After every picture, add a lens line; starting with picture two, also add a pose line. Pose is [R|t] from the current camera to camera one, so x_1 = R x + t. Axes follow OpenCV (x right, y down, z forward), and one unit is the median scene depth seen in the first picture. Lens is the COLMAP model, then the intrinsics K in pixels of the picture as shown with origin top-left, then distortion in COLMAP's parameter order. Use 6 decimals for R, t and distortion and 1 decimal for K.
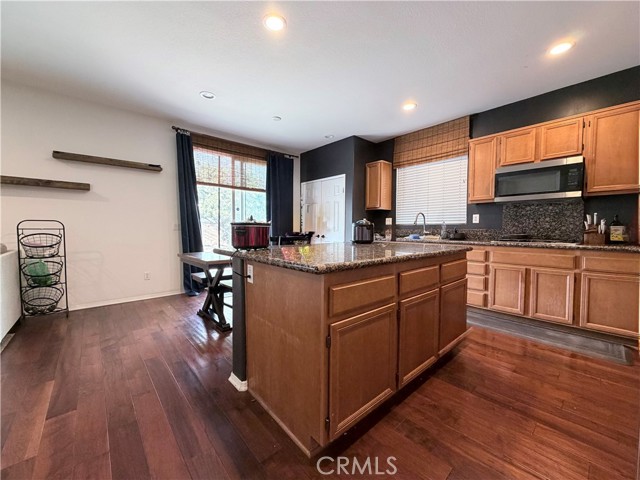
lens RADIAL K [[256.3, 0, 317.3], [0, 256.3, 240.6], [0, 0, 1]] dist [0.006642, -0.003634]
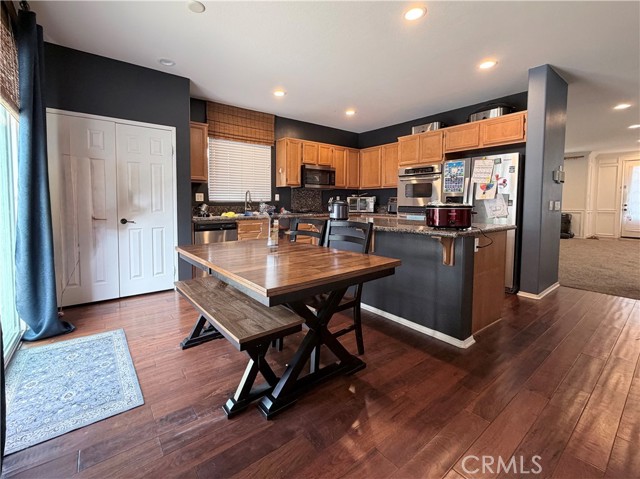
lens RADIAL K [[277.7, 0, 298.8], [0, 277.7, 212.6], [0, 0, 1]] dist [-0.002244, 0.000060]
pose [[0.099502, -0.040182, 0.994226, -0.883849], [0.041262, 0.998491, 0.036225, -0.064234], [-0.994181, 0.037420, 0.101010, 0.872773]]
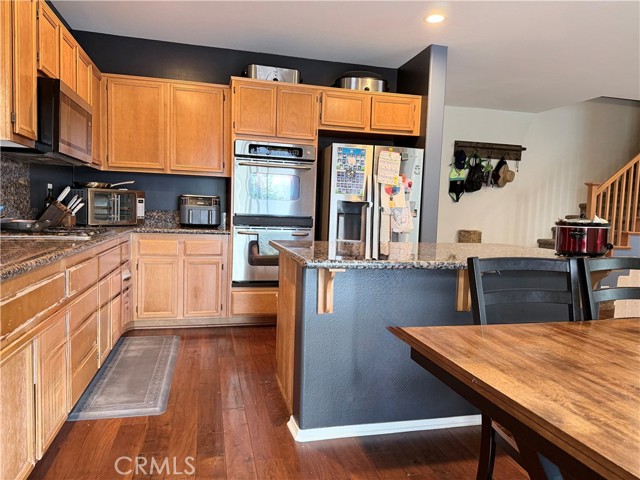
lens RADIAL K [[449.9, 0, 338.4], [0, 449.9, 225.2], [0, 0, 1]] dist [0.057924, -0.036058]
pose [[-0.891696, -0.051691, 0.449674, -0.116201], [-0.018968, 0.996852, 0.076978, -0.093456], [-0.452238, 0.060112, -0.889869, 1.492418]]
